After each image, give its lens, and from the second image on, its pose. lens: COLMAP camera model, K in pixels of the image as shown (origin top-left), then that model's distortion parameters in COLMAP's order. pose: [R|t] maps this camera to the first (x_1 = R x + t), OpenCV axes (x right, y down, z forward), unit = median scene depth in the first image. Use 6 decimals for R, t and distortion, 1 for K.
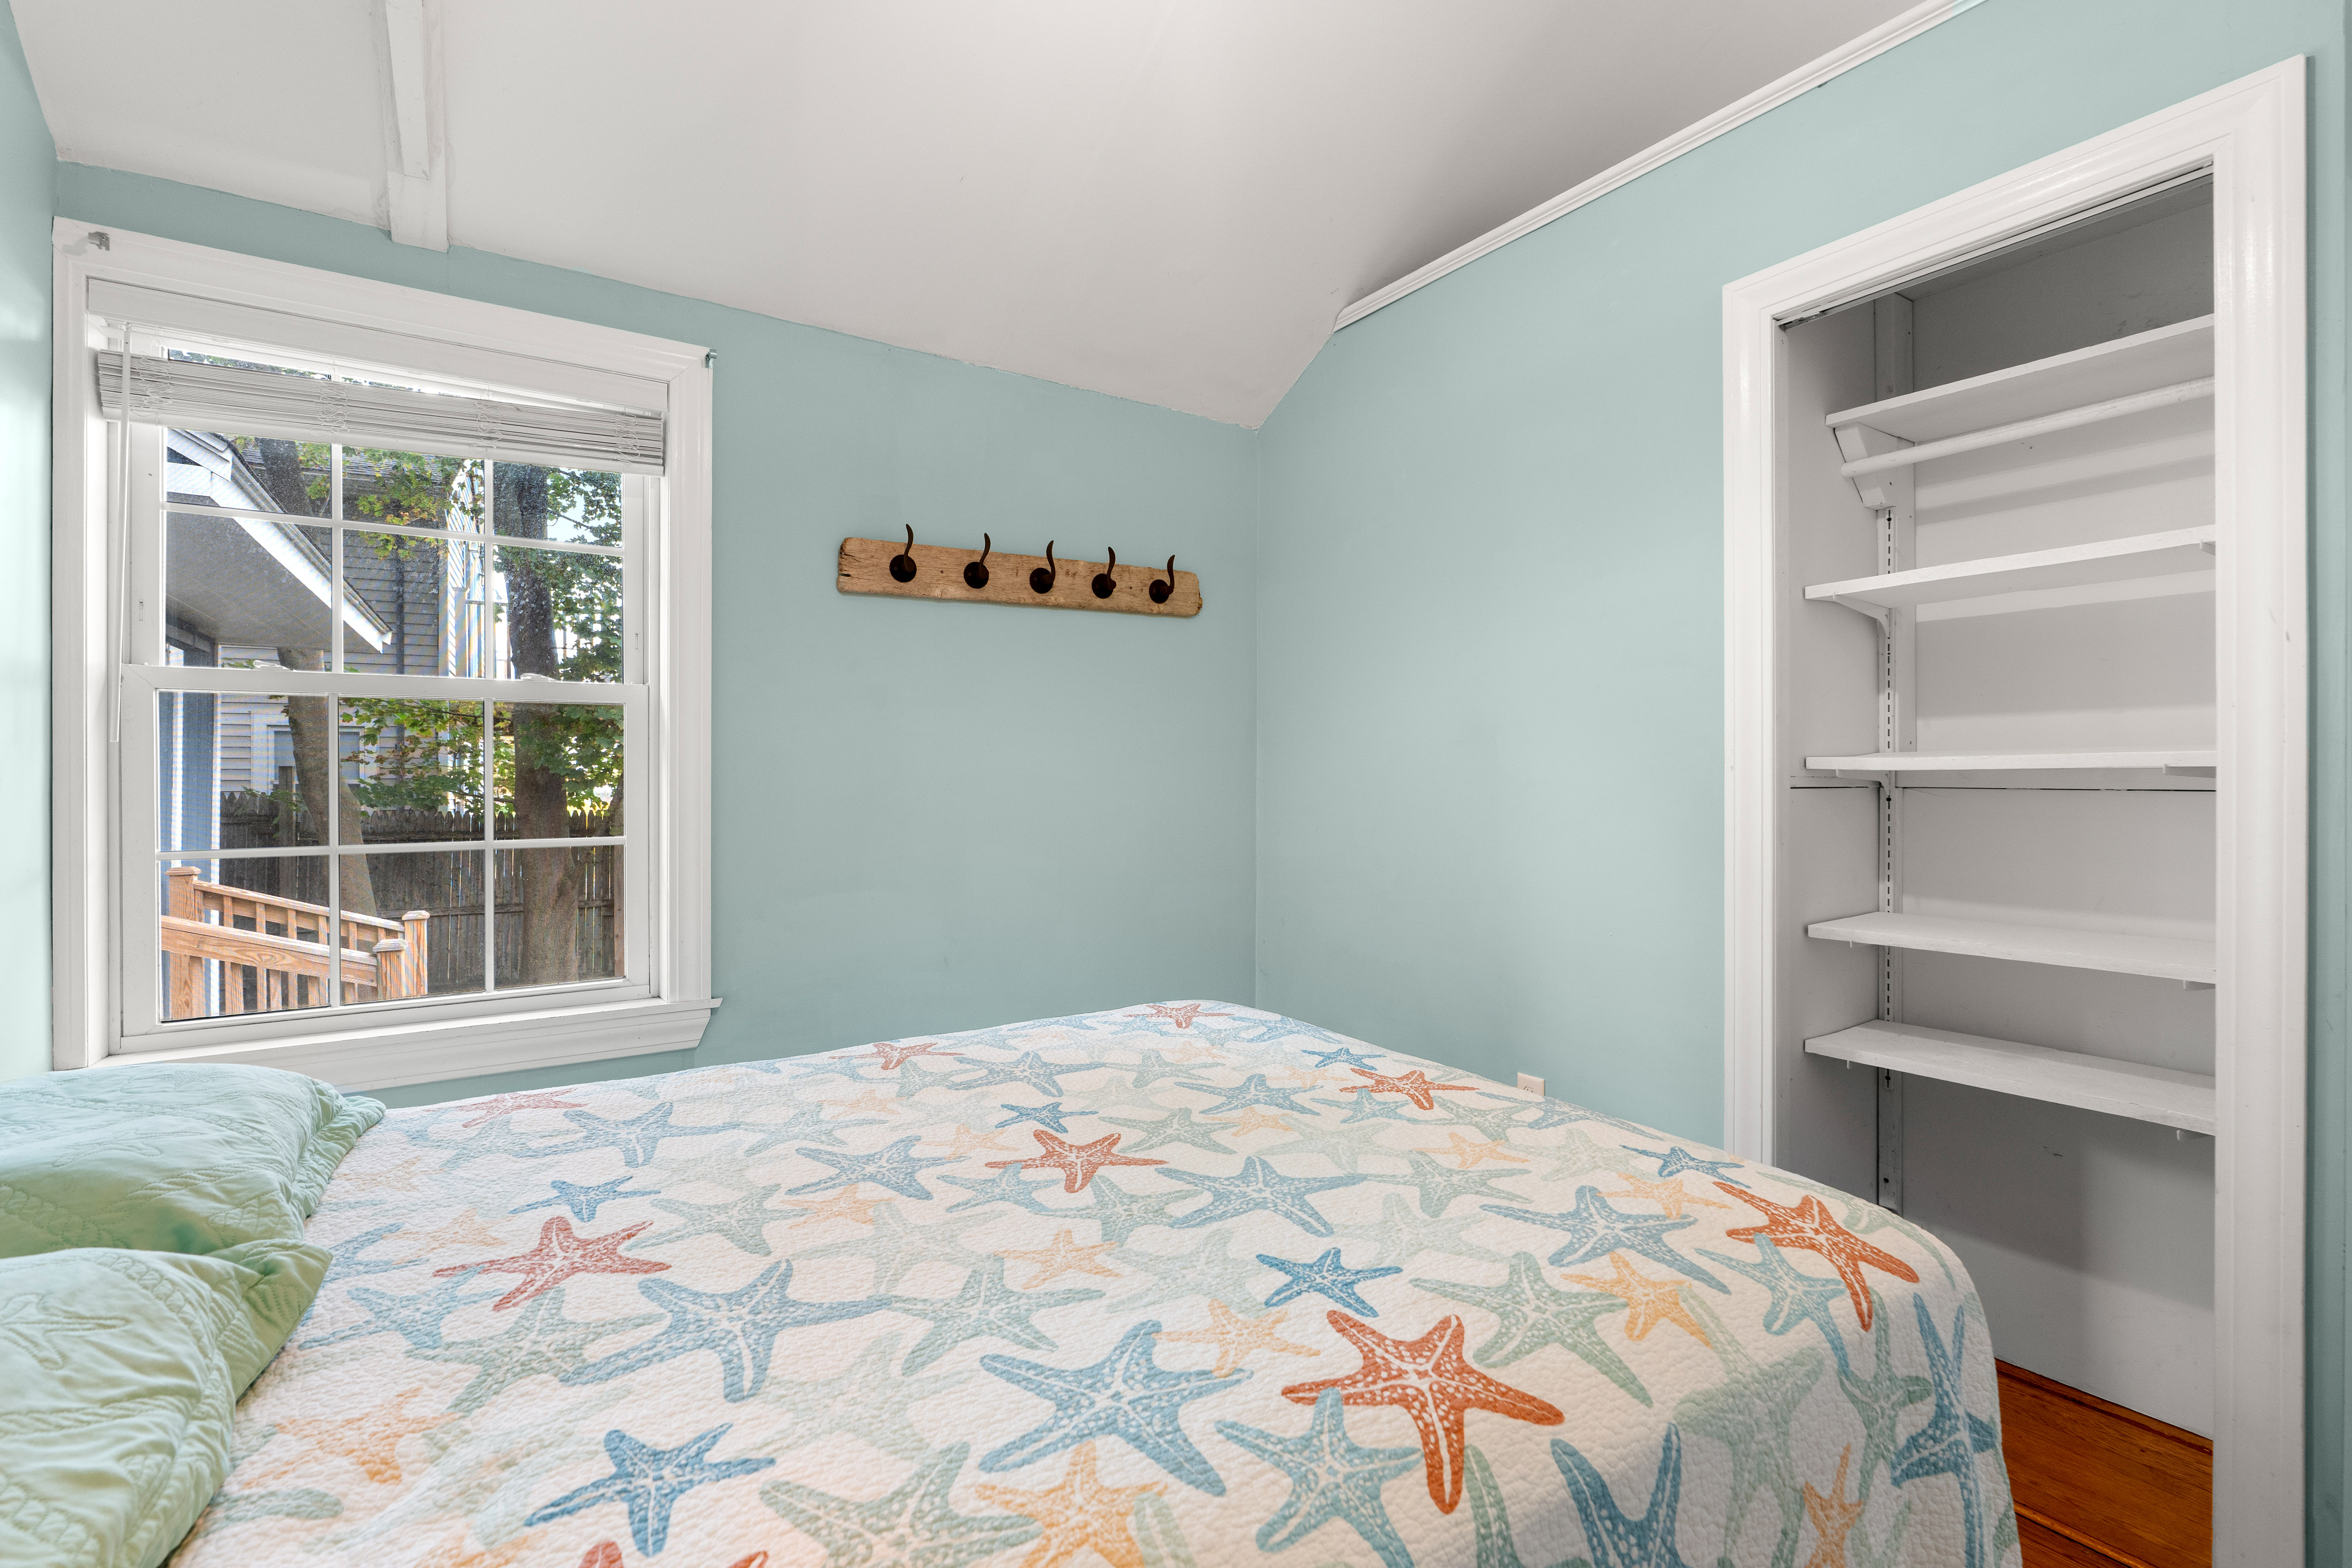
lens RADIAL K [[1067.4, 0, 1172.7], [0, 1067.4, 779.0], [0, 0, 1]] dist [-0.005871, 0.000321]
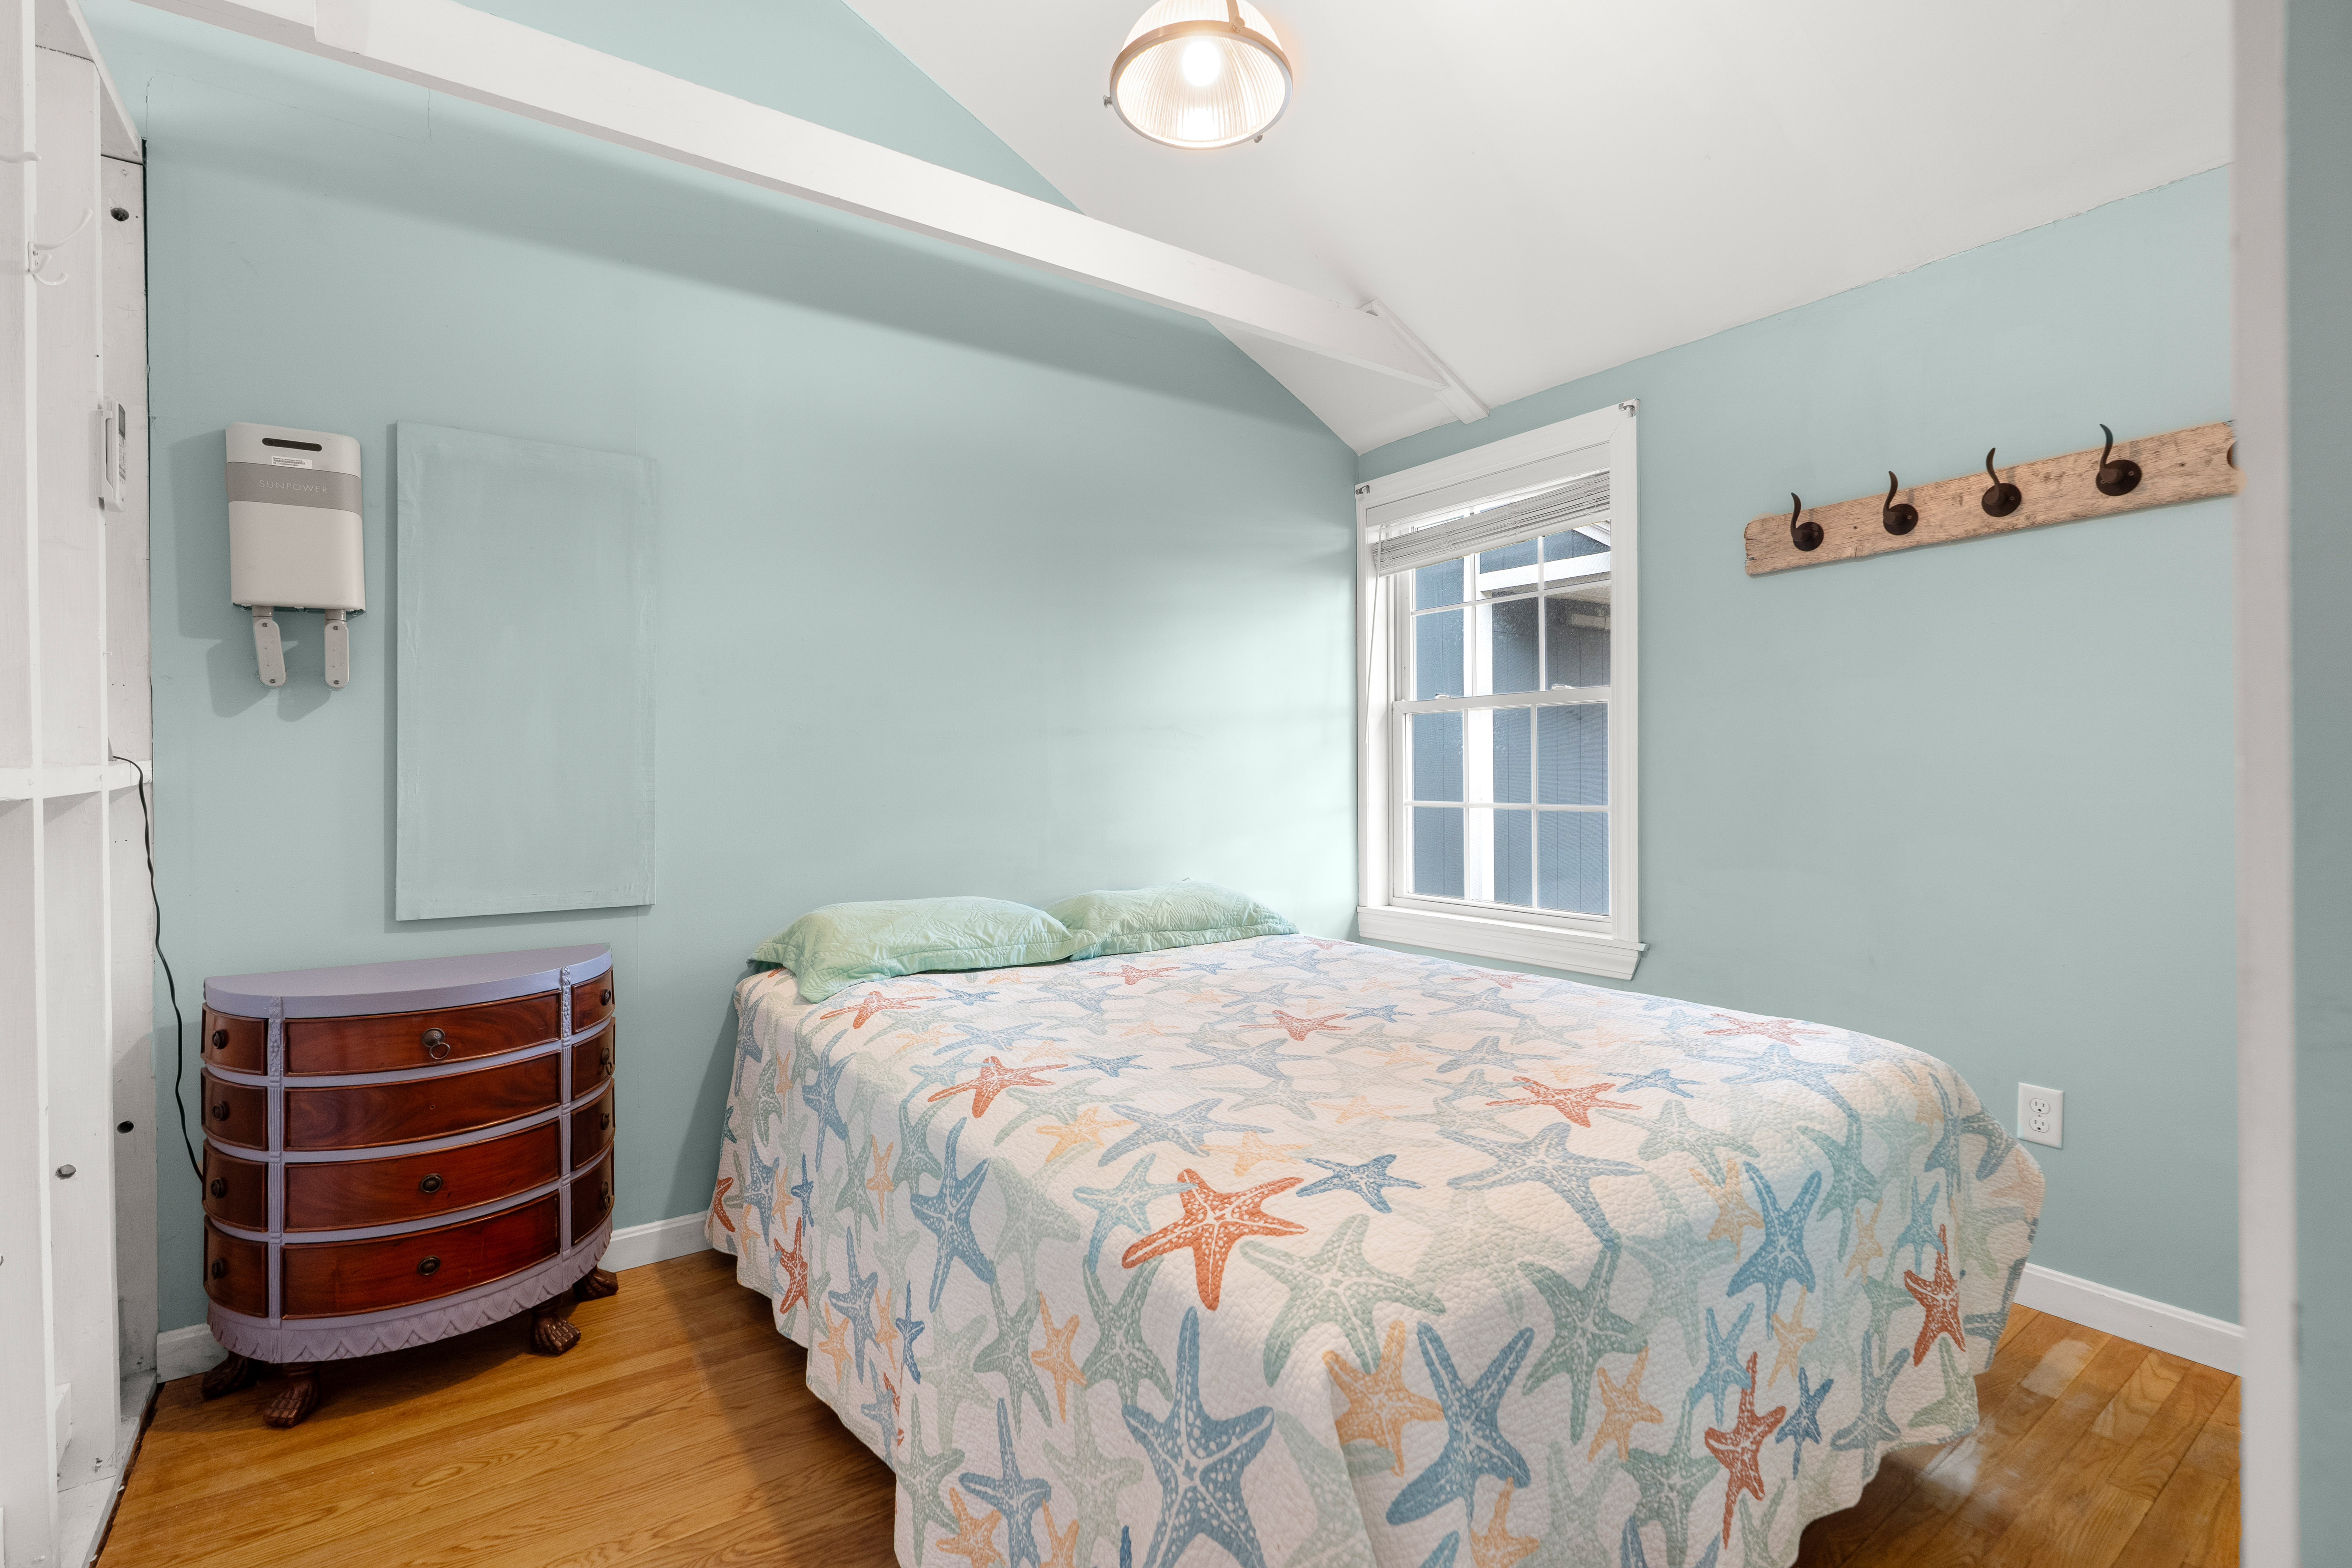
lens RADIAL K [[1067.4, 0, 1172.7], [0, 1067.4, 779.0], [0, 0, 1]] dist [-0.005871, 0.000321]
pose [[0.035189, 0.012213, -0.999306, 1.165707], [0.008014, 0.999890, 0.012502, 0.004230], [0.999349, -0.008448, 0.035087, 0.680695]]
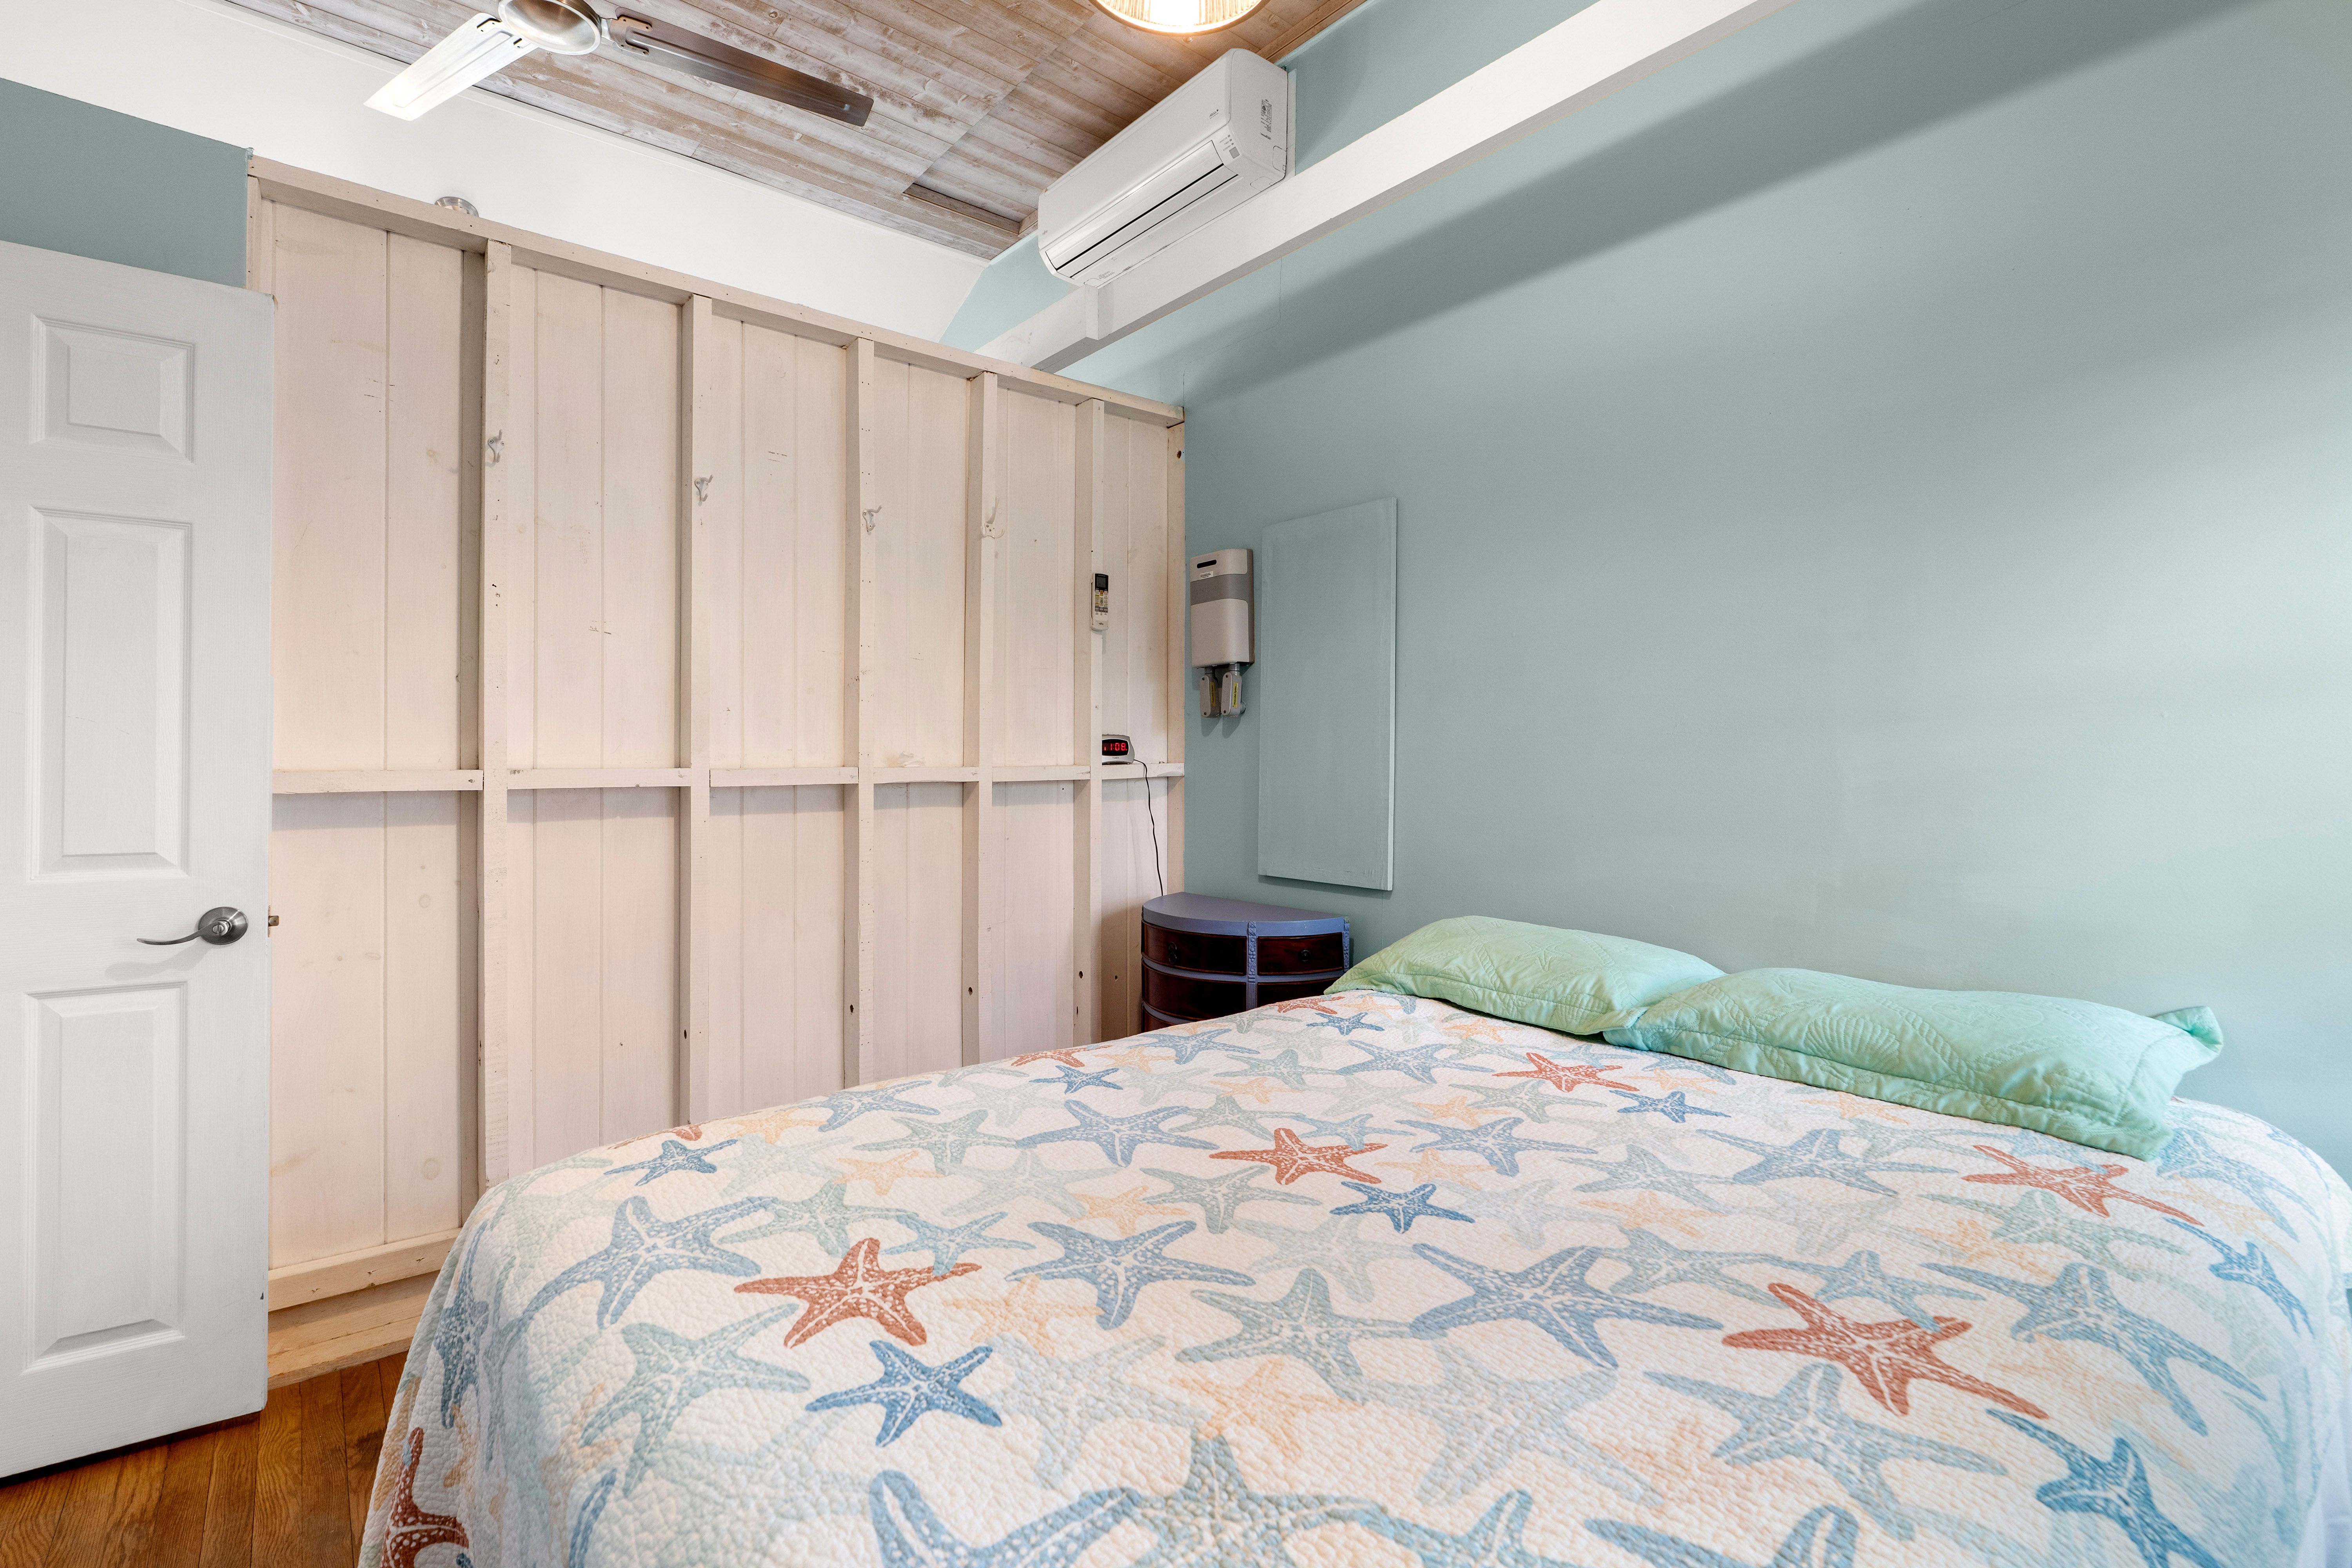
lens RADIAL K [[1059.8, 0, 1180.8], [0, 1059.8, 784.2], [0, 0, 1]] dist [0.000662, 0.000175]
pose [[-0.992750, -0.000585, -0.120193, 0.120382], [-0.001919, 0.999938, 0.010990, 0.006001], [0.120179, 0.011141, -0.992690, 1.687094]]
